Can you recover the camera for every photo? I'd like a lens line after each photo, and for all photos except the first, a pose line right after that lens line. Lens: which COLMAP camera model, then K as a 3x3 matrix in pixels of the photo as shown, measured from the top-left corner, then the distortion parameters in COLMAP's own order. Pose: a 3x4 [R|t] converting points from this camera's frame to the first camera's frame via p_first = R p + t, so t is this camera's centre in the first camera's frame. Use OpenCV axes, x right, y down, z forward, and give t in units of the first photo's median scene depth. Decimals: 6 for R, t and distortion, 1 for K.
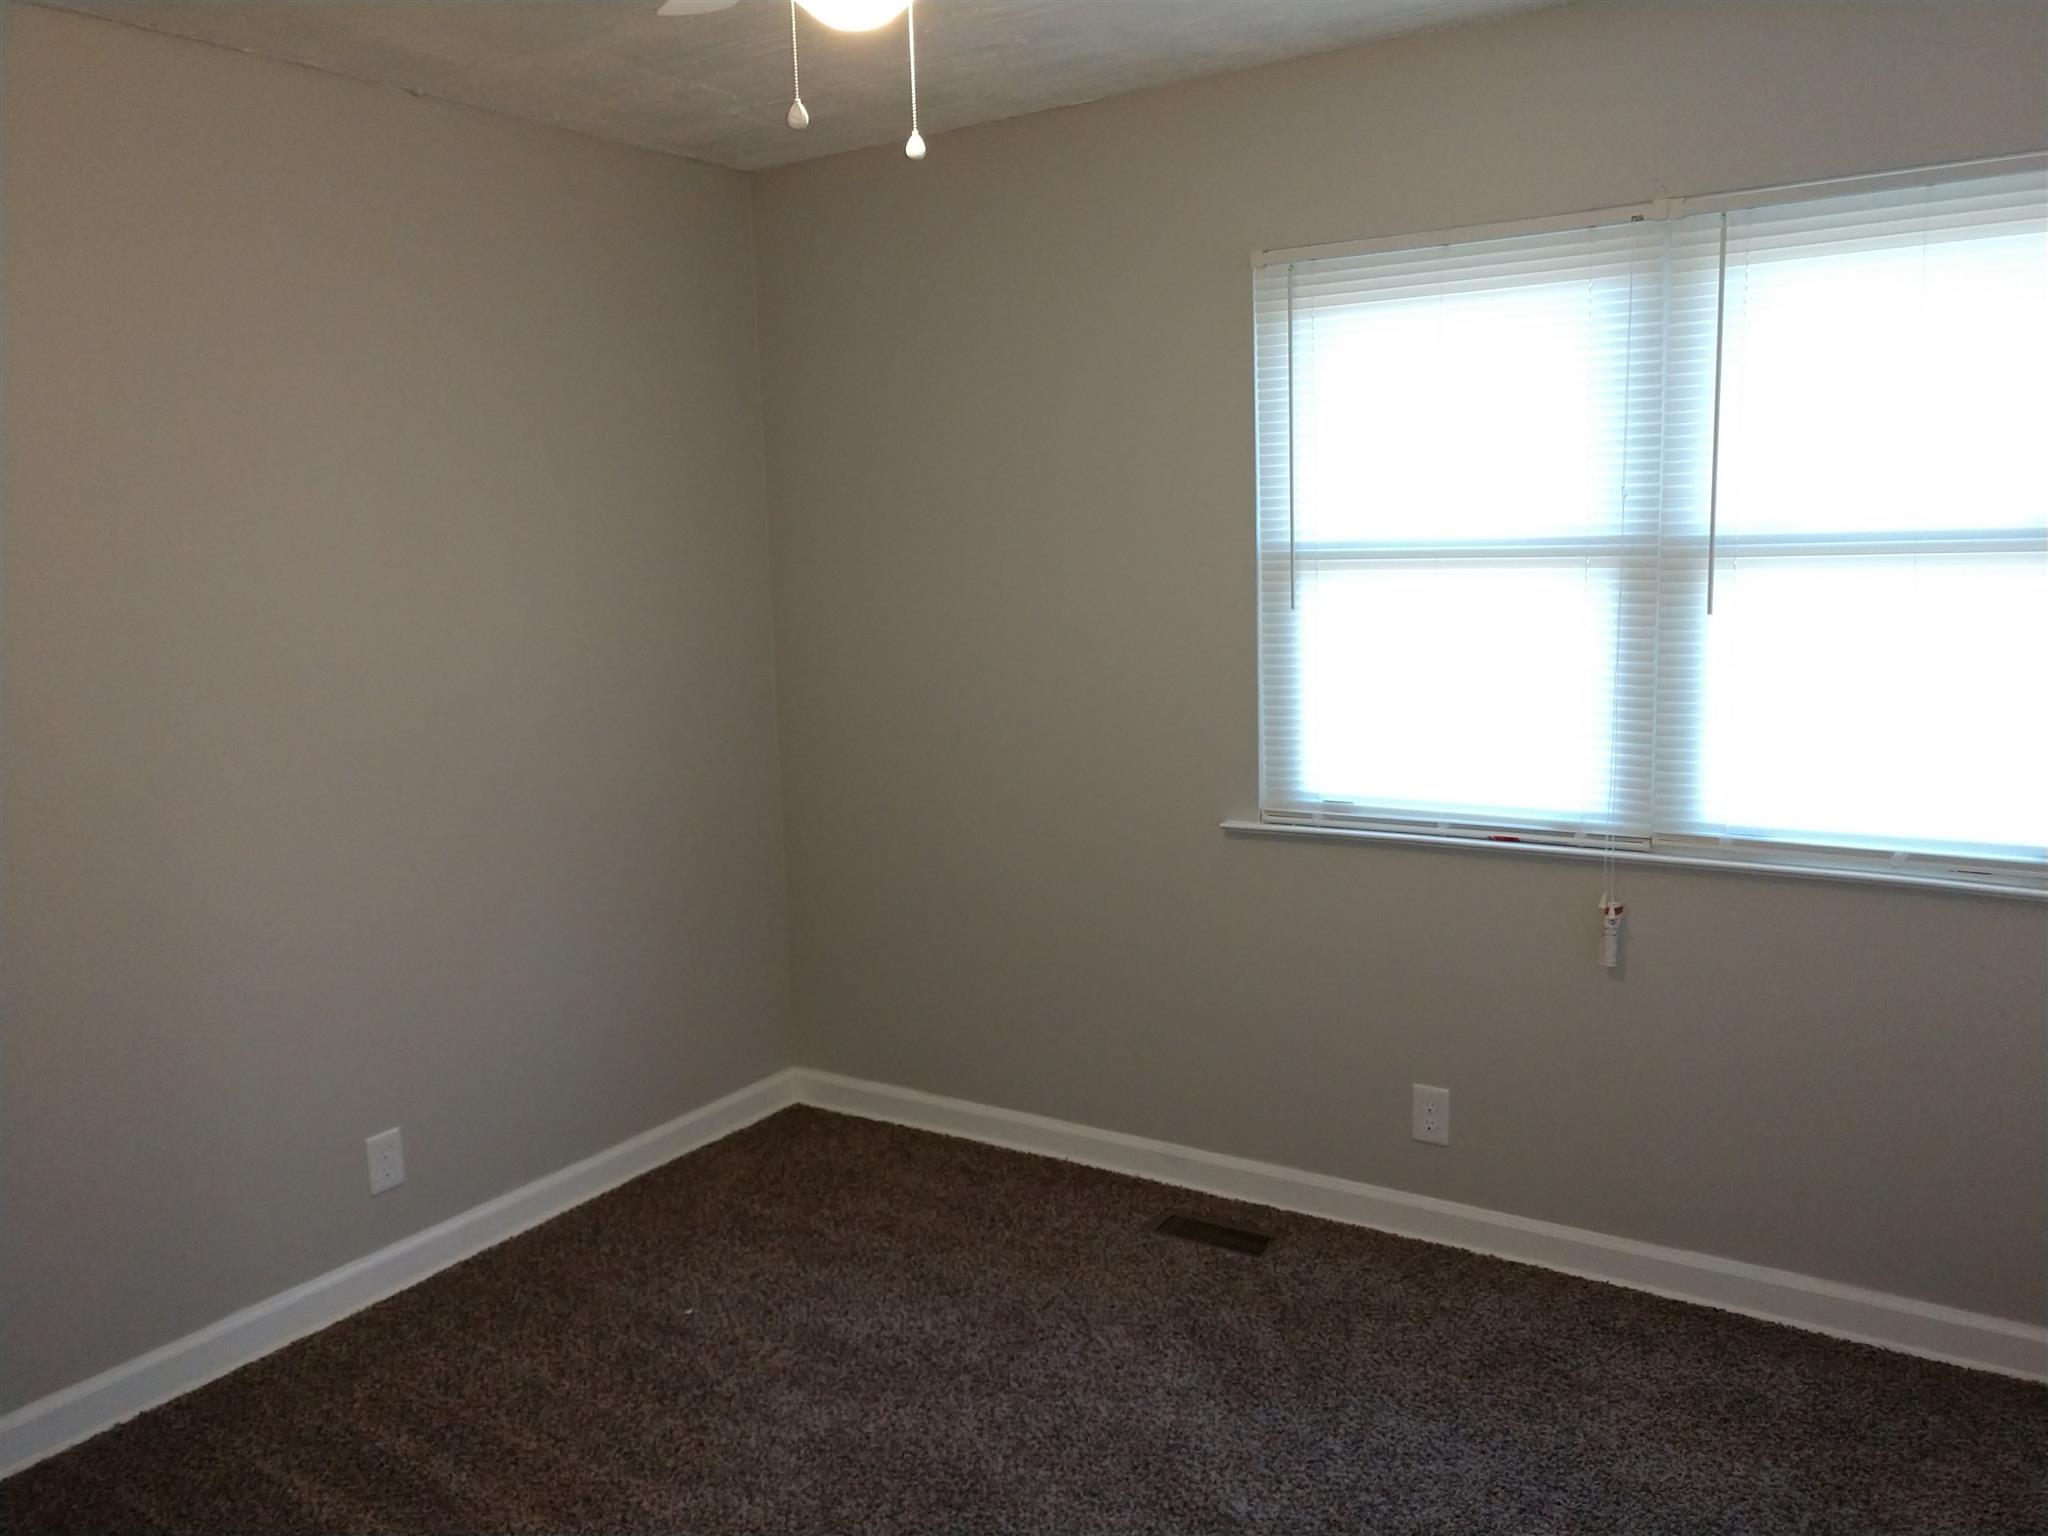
lens RADIAL K [[1577.9, 0, 1043.8], [0, 1577.9, 784.2], [0, 0, 1]] dist [0.002210, 0.007440]
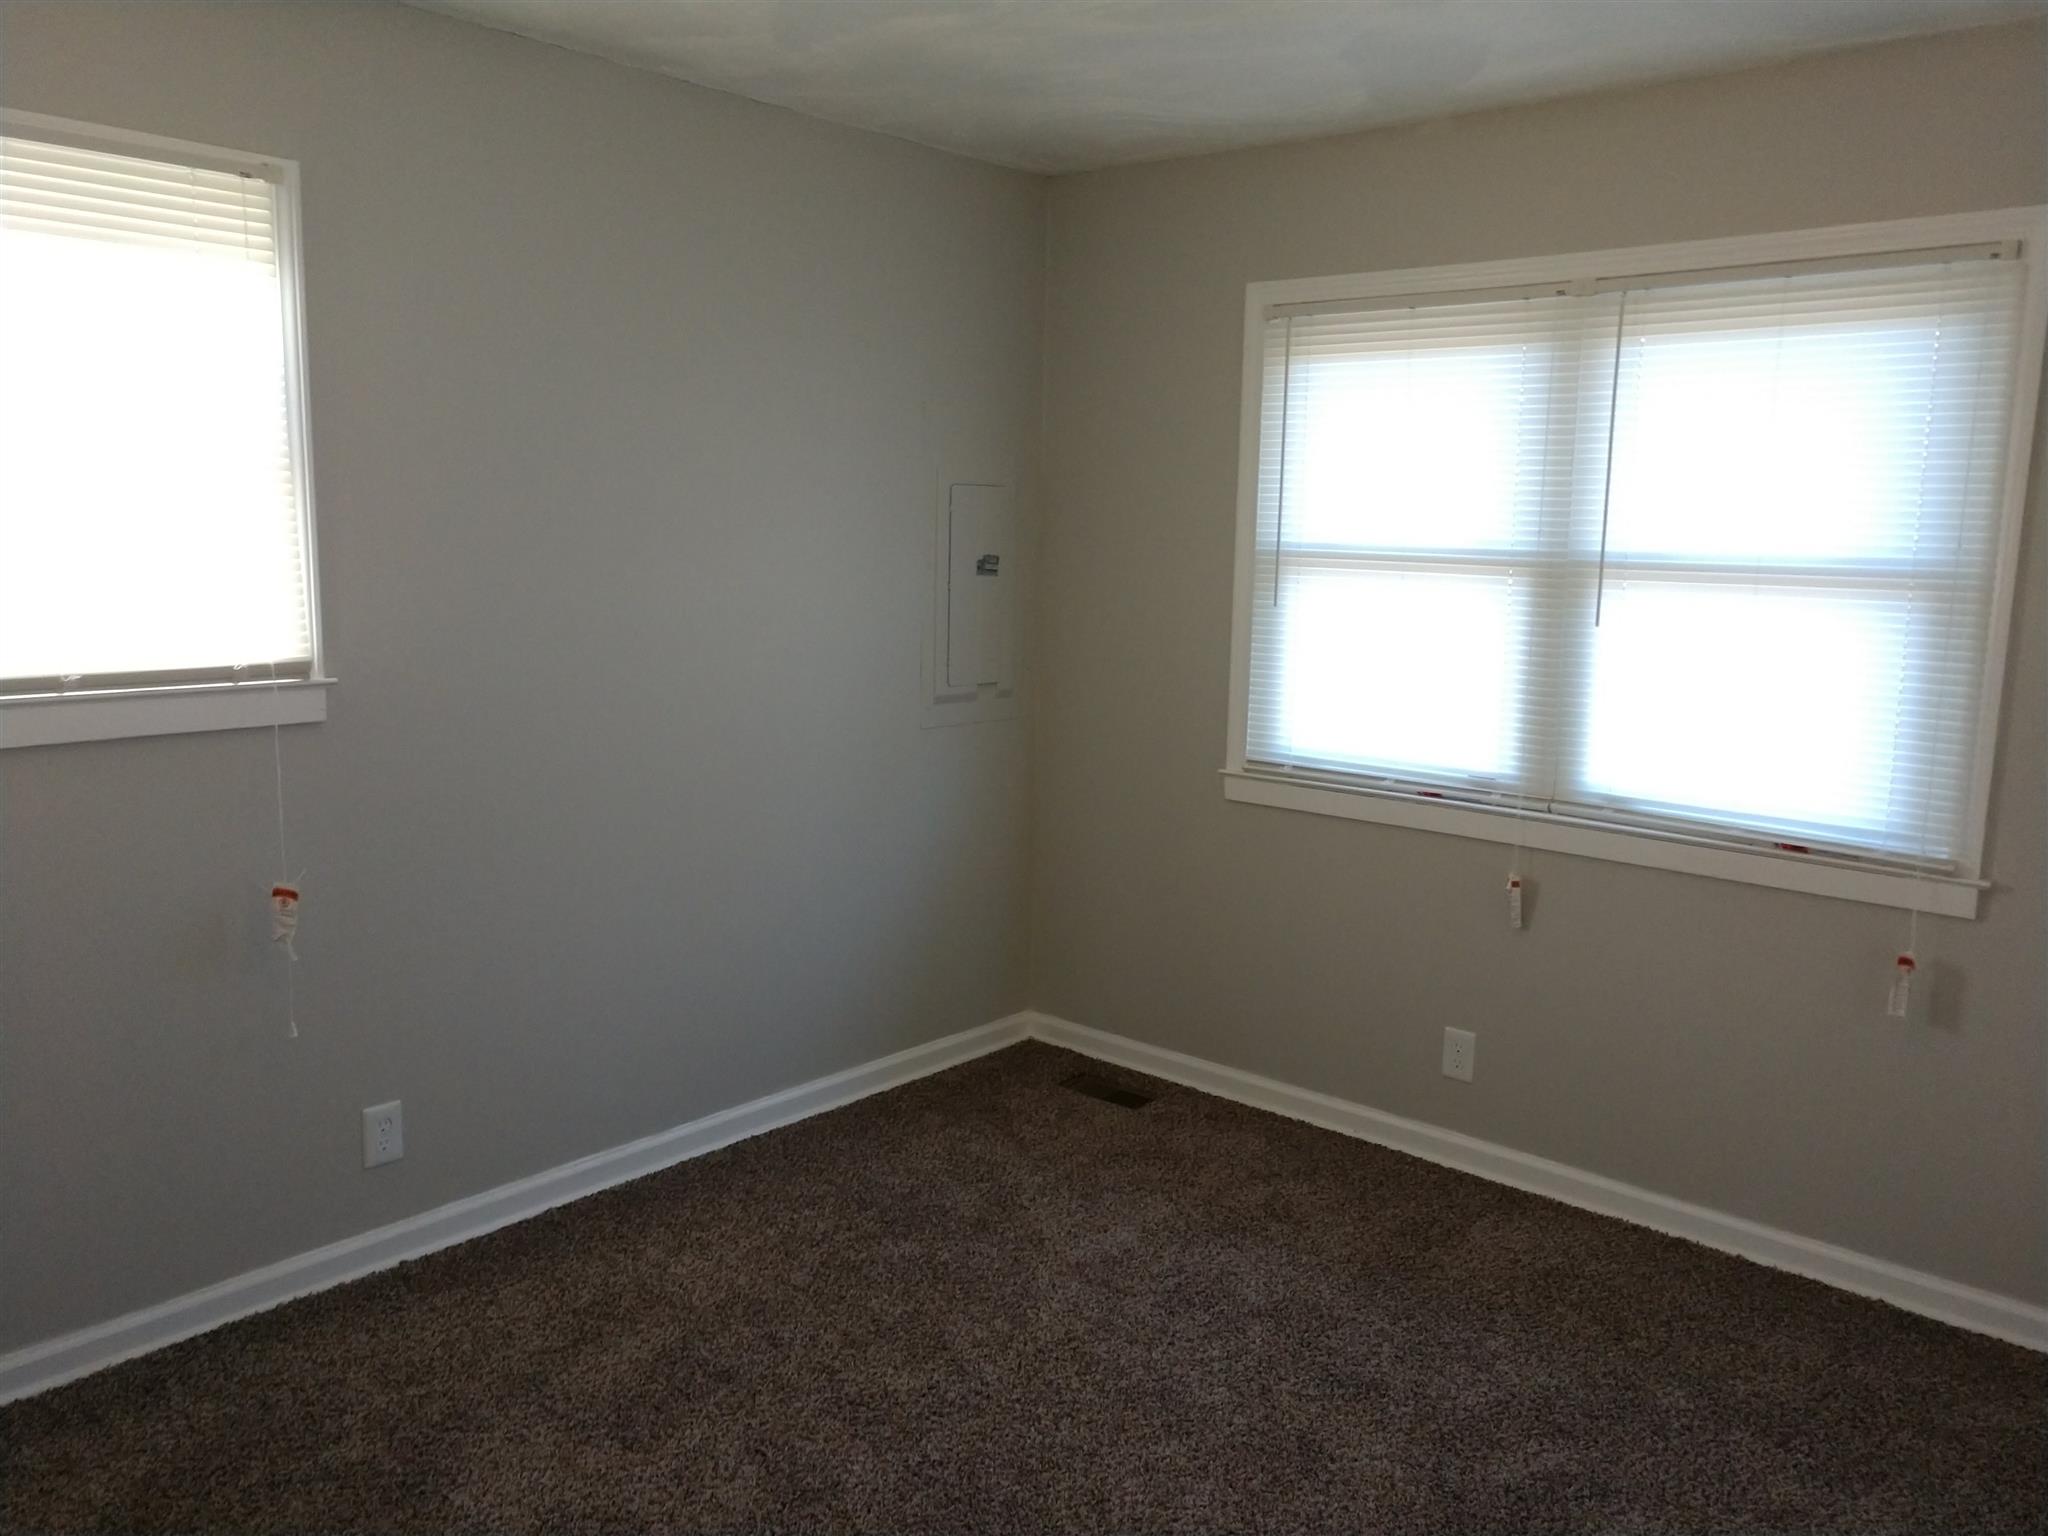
lens RADIAL K [[1577.9, 0, 1026.7], [0, 1577.9, 746.2], [0, 0, 1]] dist [0.002210, 0.007440]
pose [[0.971467, 0.074489, -0.225172, 0.257832], [-0.078426, 0.996883, -0.008575, 0.032568], [0.223832, 0.025990, 0.974281, -0.249327]]
